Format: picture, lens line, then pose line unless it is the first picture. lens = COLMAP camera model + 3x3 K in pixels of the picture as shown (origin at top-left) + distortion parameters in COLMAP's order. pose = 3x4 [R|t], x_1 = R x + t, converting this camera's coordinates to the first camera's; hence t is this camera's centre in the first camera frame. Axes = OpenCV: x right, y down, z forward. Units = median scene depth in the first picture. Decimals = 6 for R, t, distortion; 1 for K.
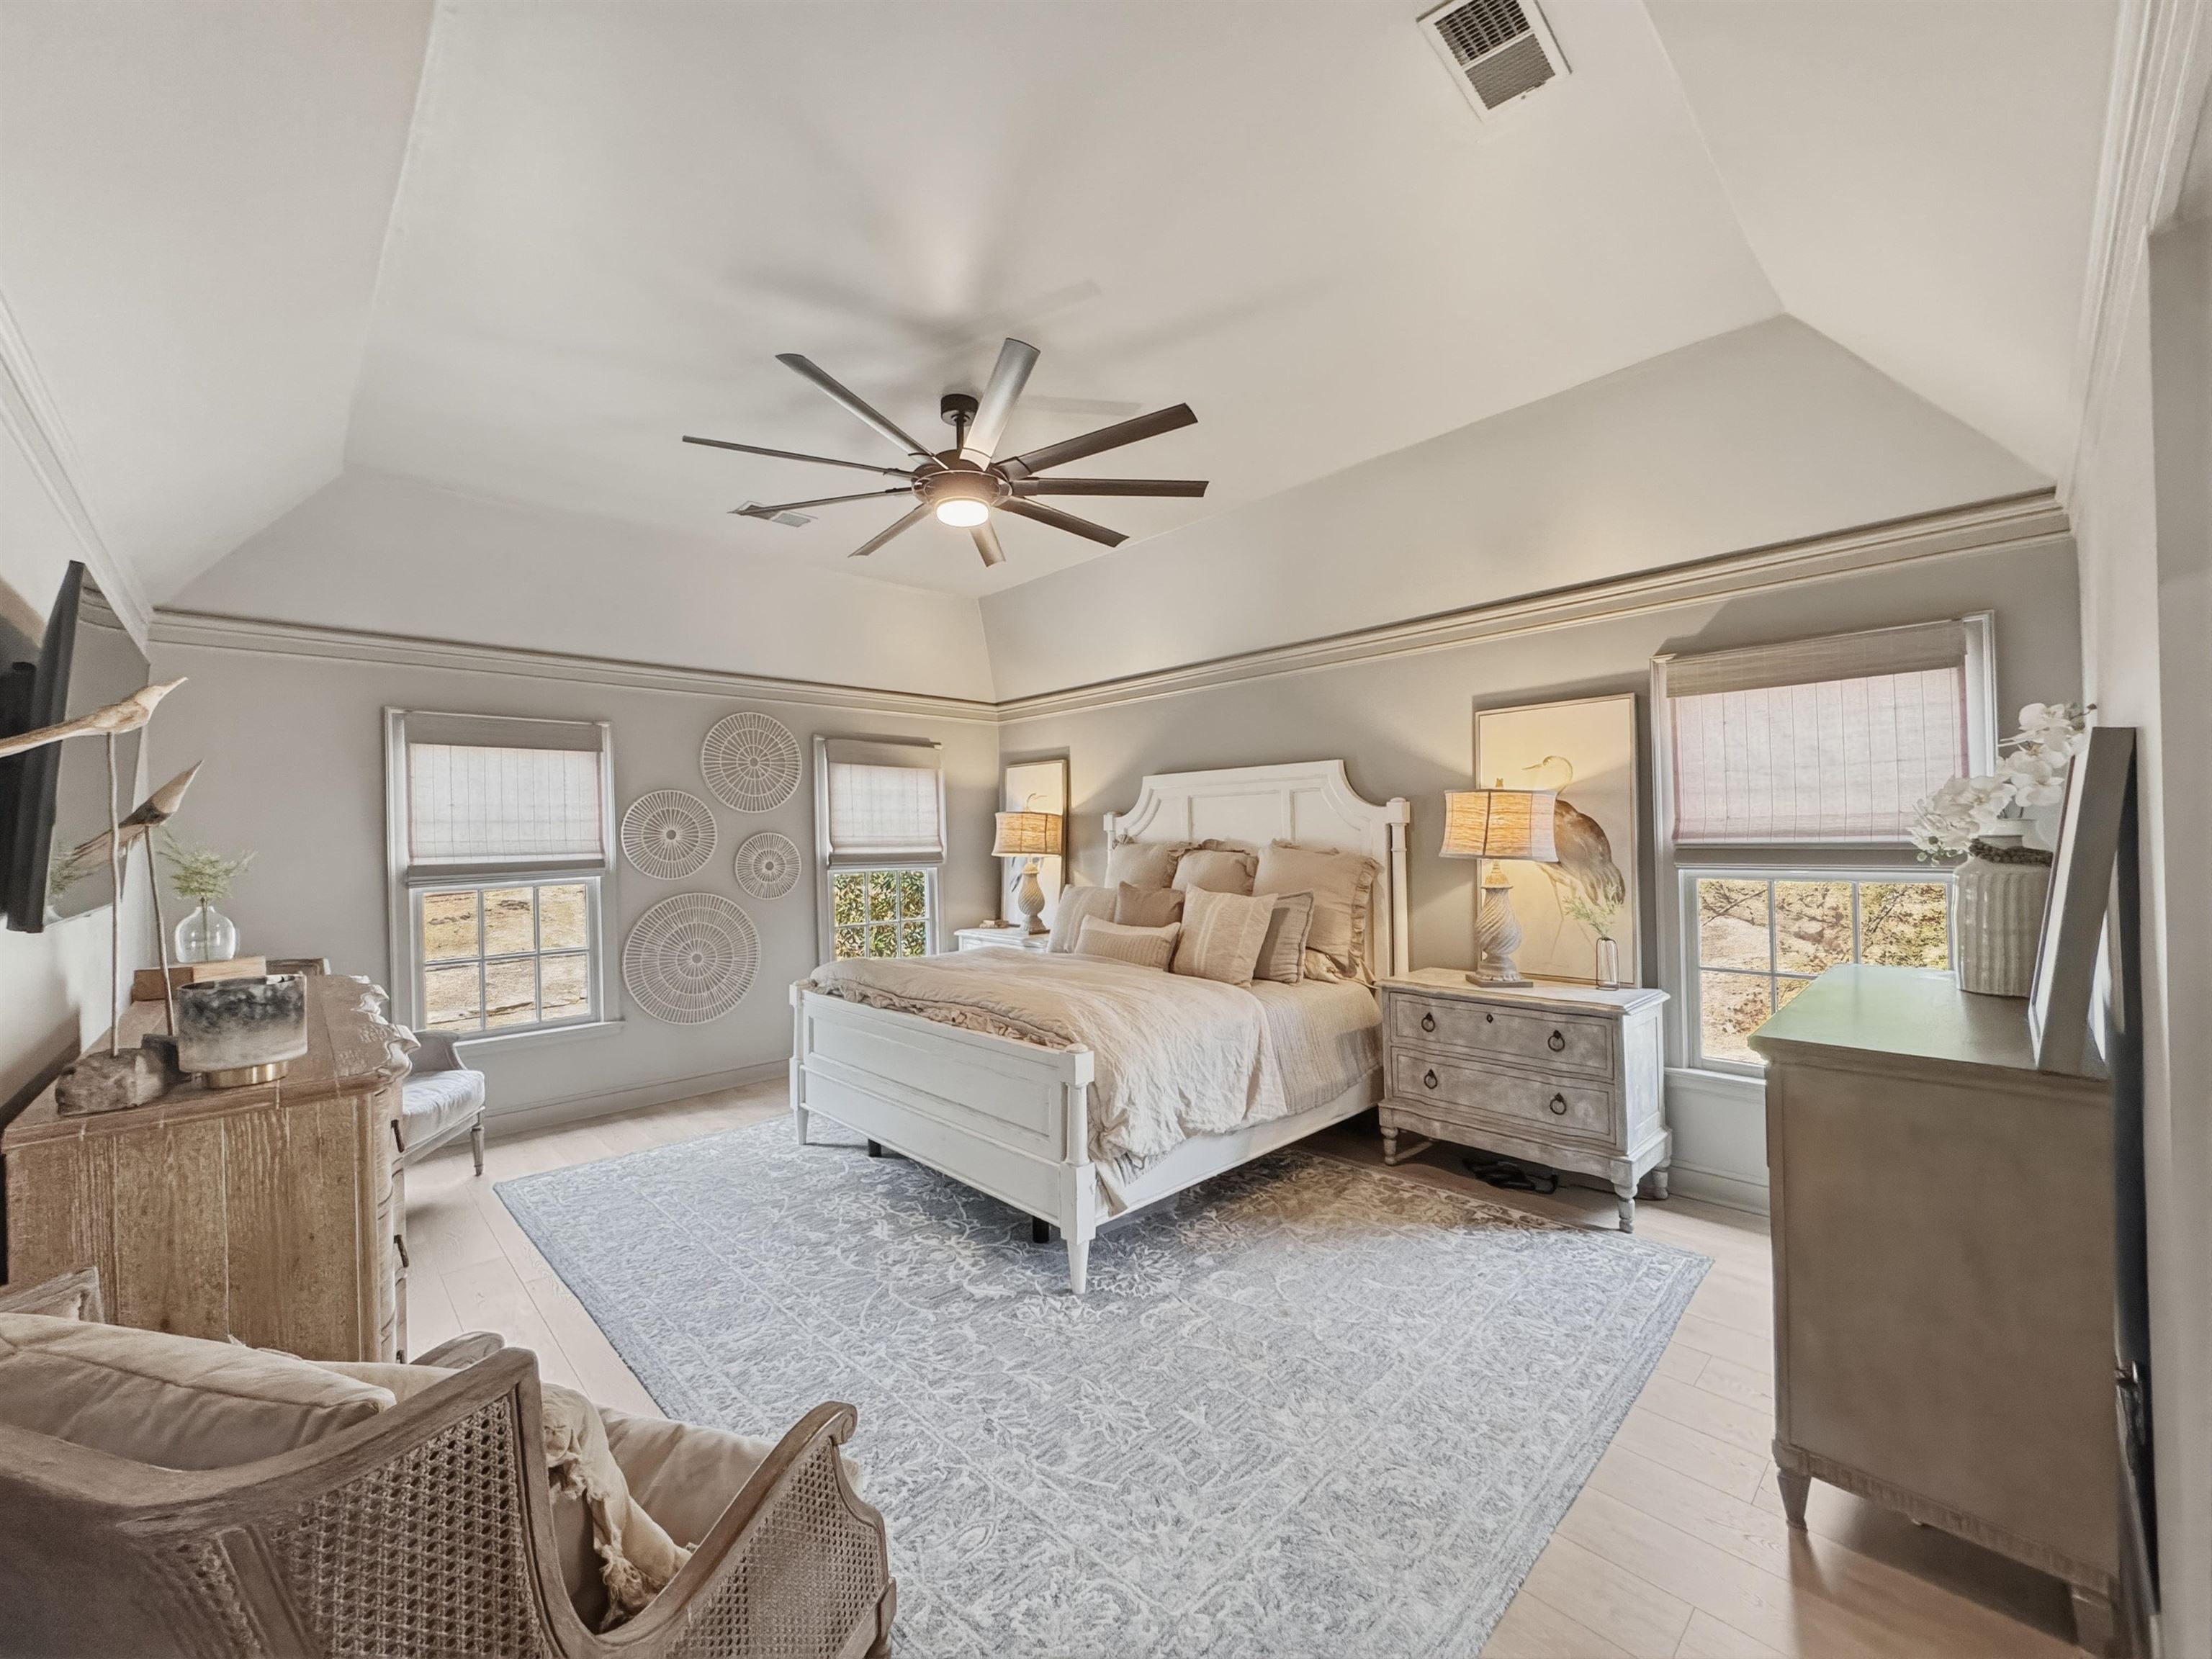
lens RADIAL K [[884.6, 0, 1107.0], [0, 884.6, 830.7], [0, 0, 1]] dist [-0.000906, -0.000879]
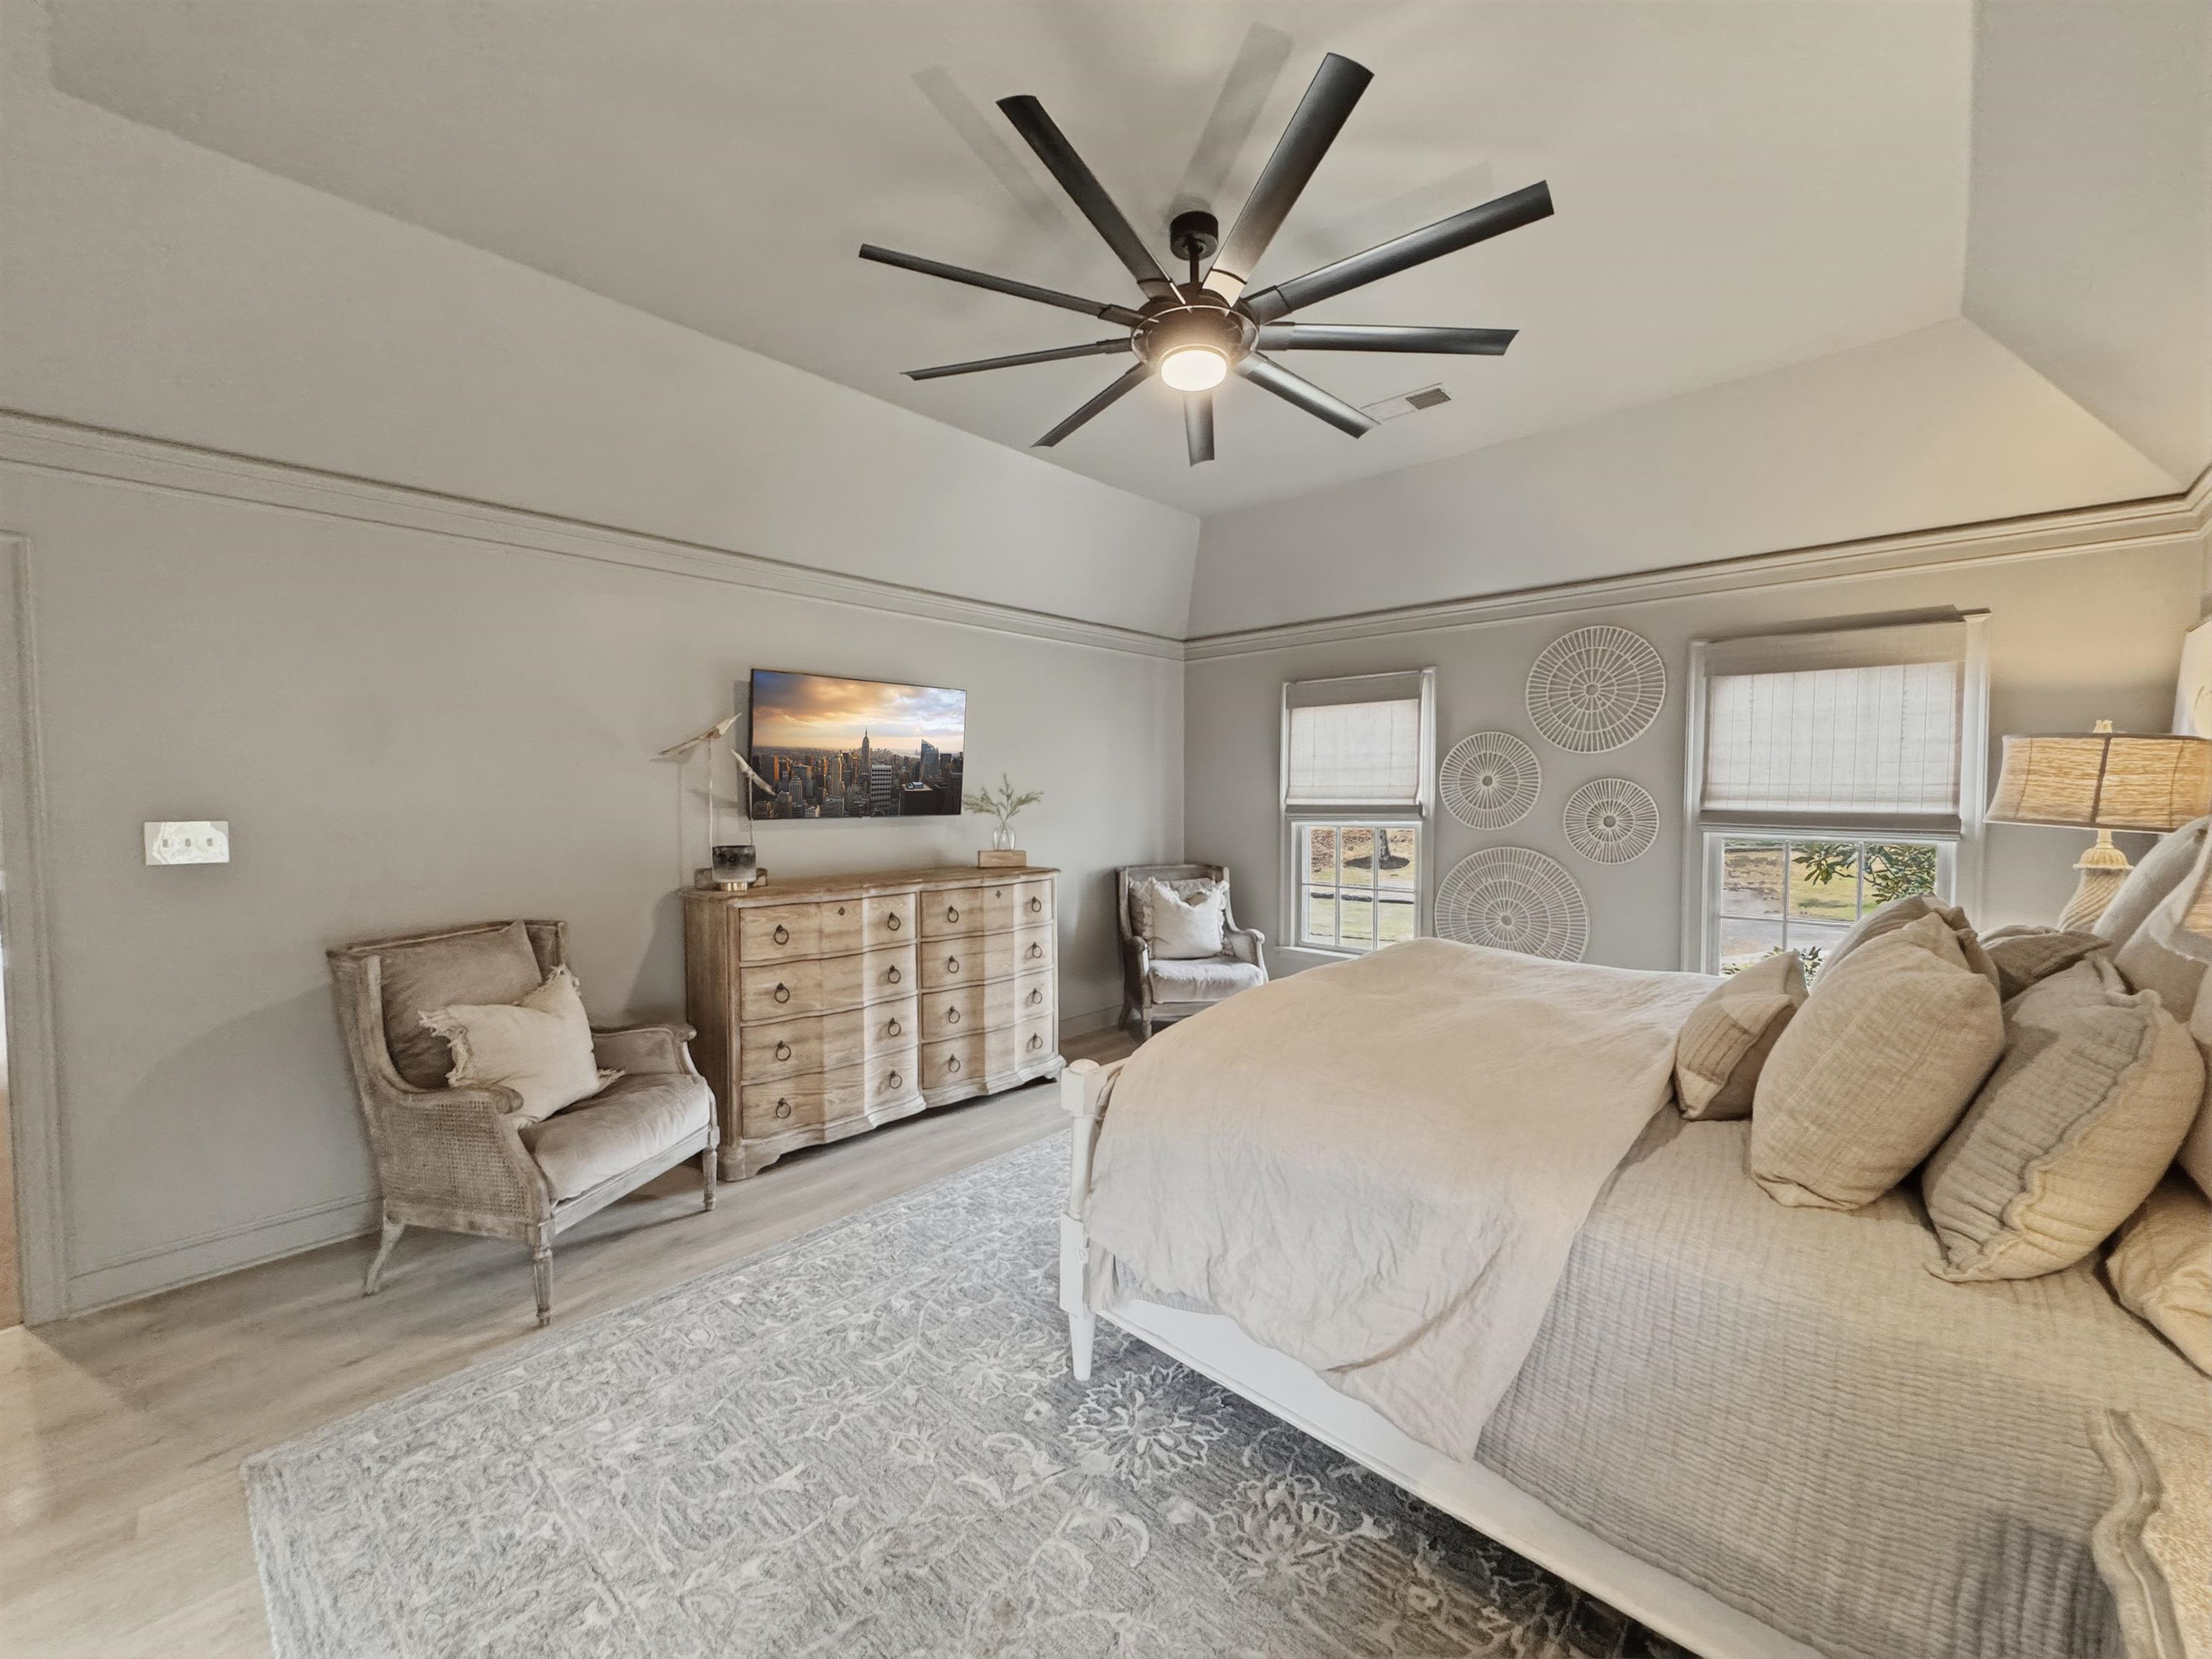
lens RADIAL K [[884.6, 0, 1108.1], [0, 884.6, 828.0], [0, 0, 1]] dist [-0.000906, -0.000879]
pose [[0.050575, 0.057890, -0.997041, 0.473134], [0.005859, 0.998284, 0.058259, -0.002688], [0.998703, -0.008788, 0.050149, 0.653138]]
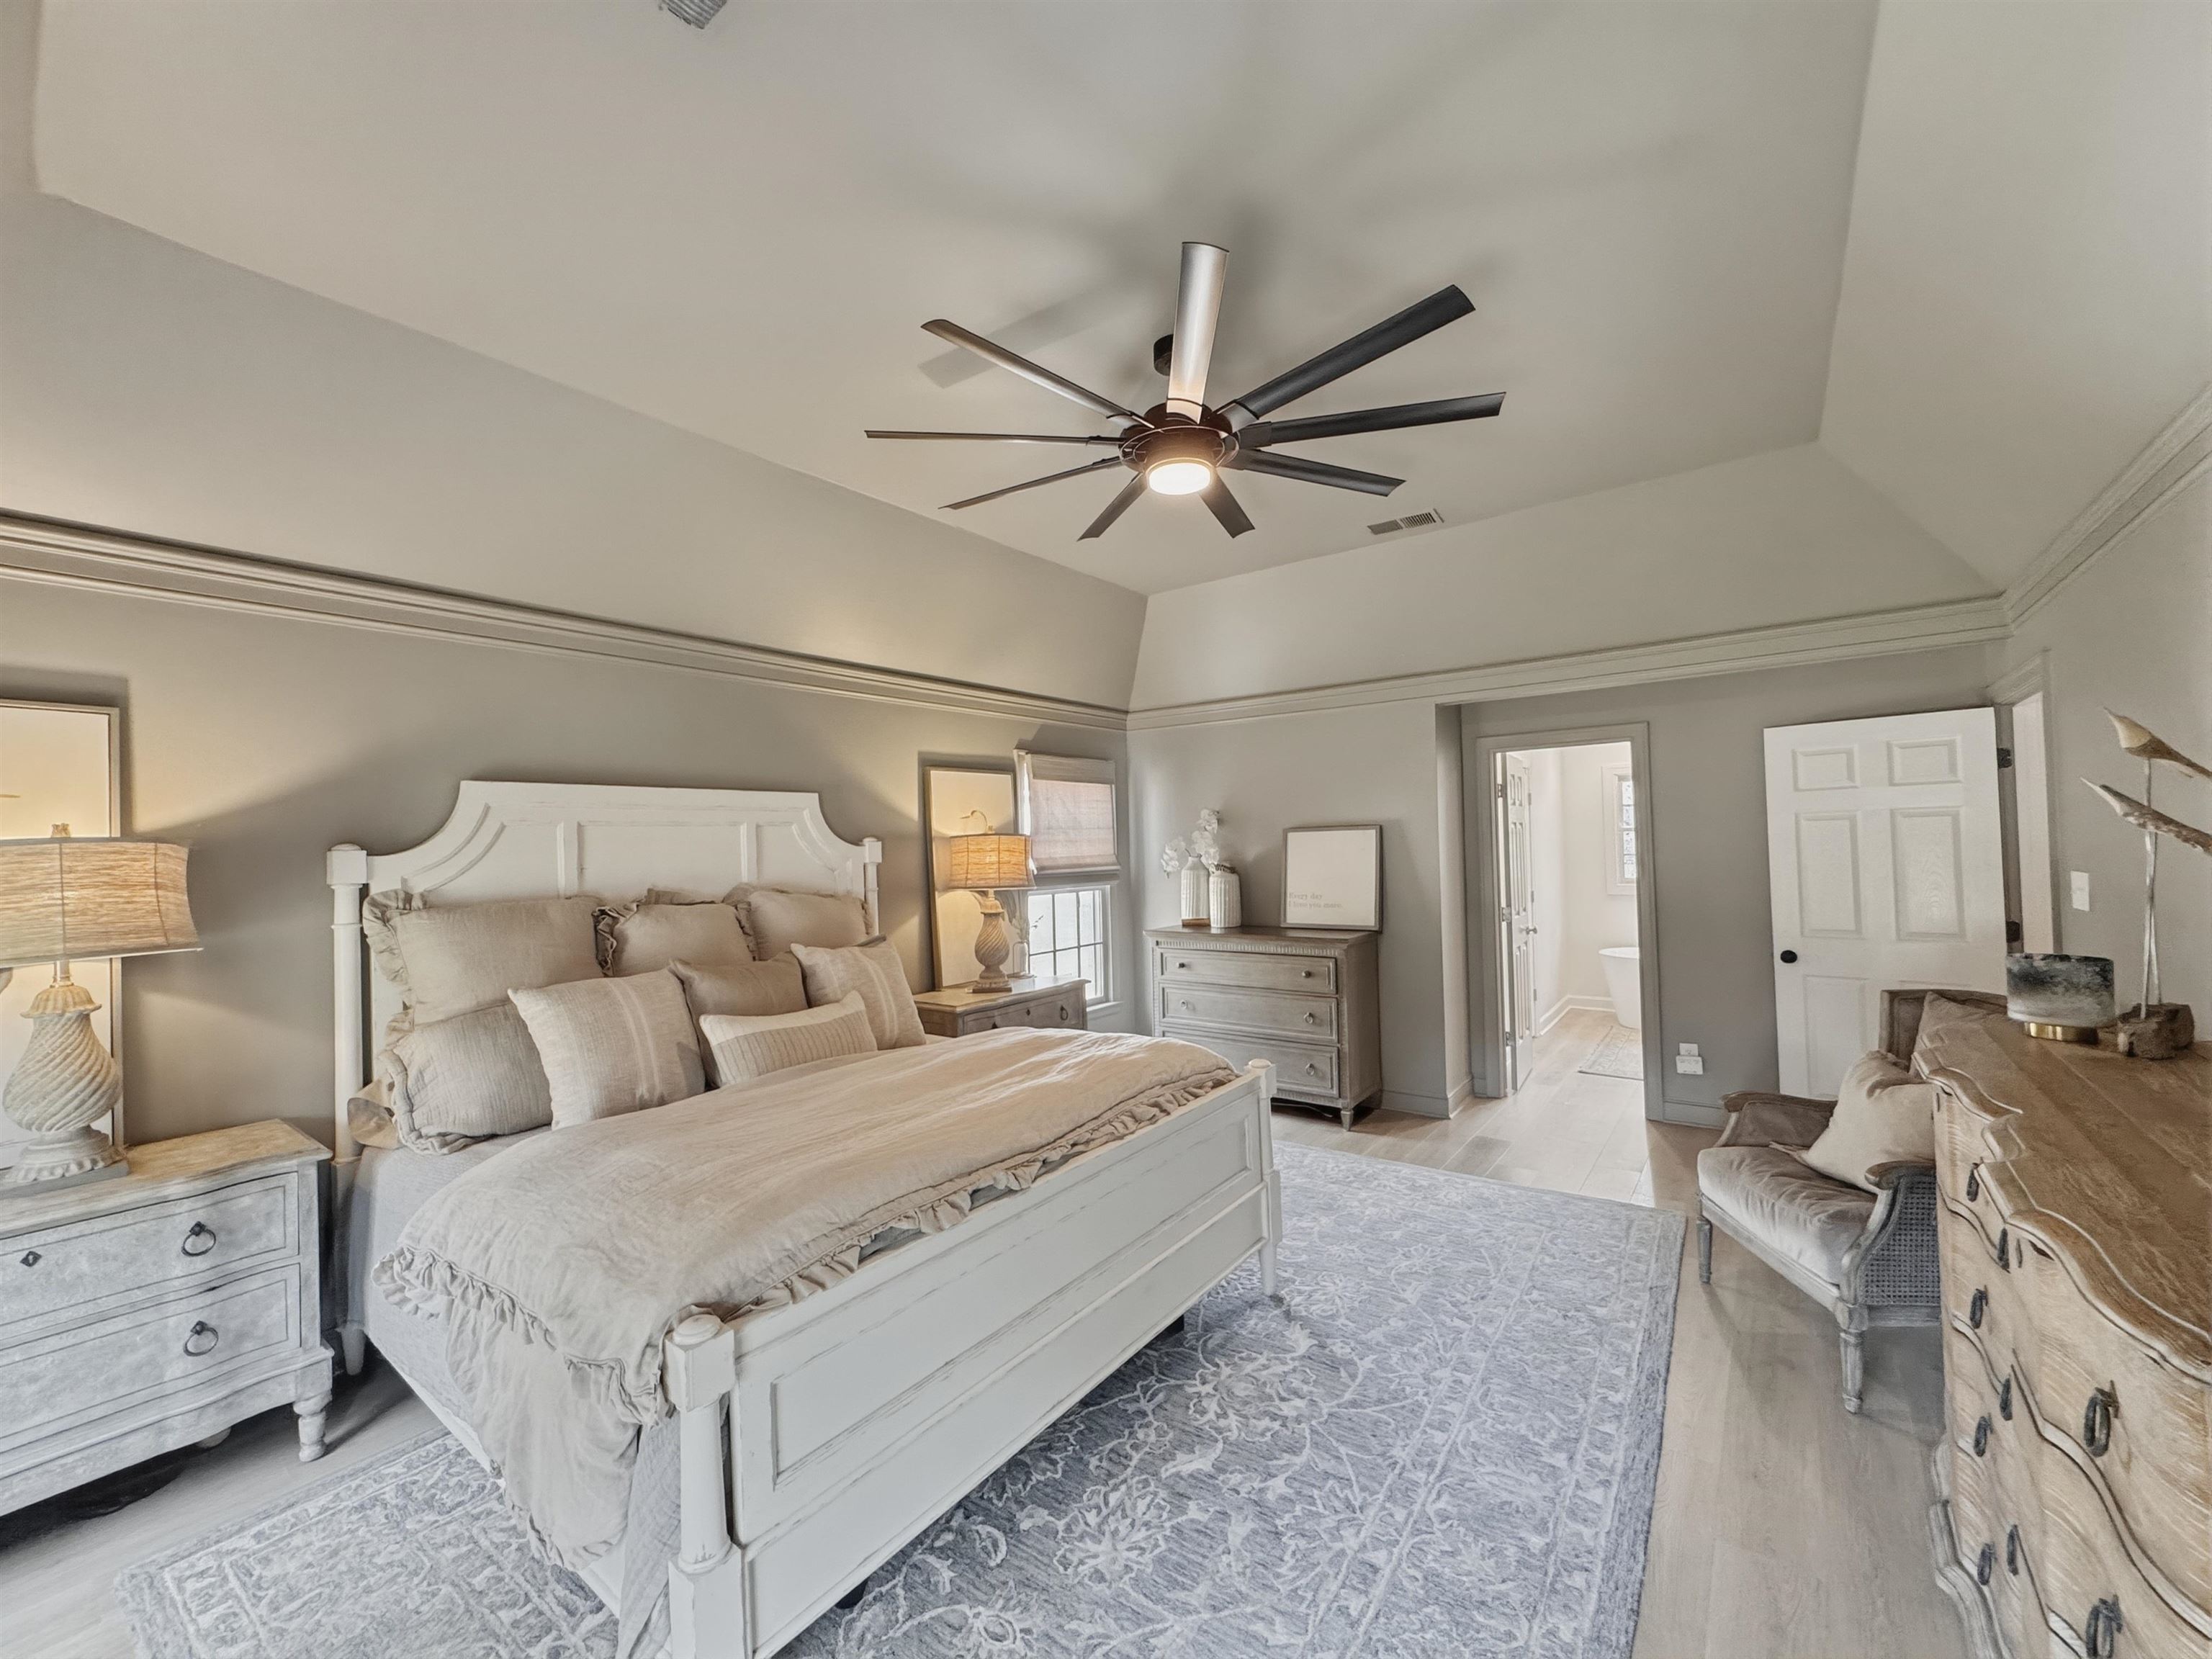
lens RADIAL K [[884.6, 0, 1101.2], [0, 884.6, 832.8], [0, 0, 1]] dist [-0.000906, -0.000879]
pose [[-0.159222, 0.038942, 0.986475, -0.706409], [0.026055, 0.999039, -0.035233, 0.000395], [-0.986899, 0.020093, -0.160083, 0.896568]]
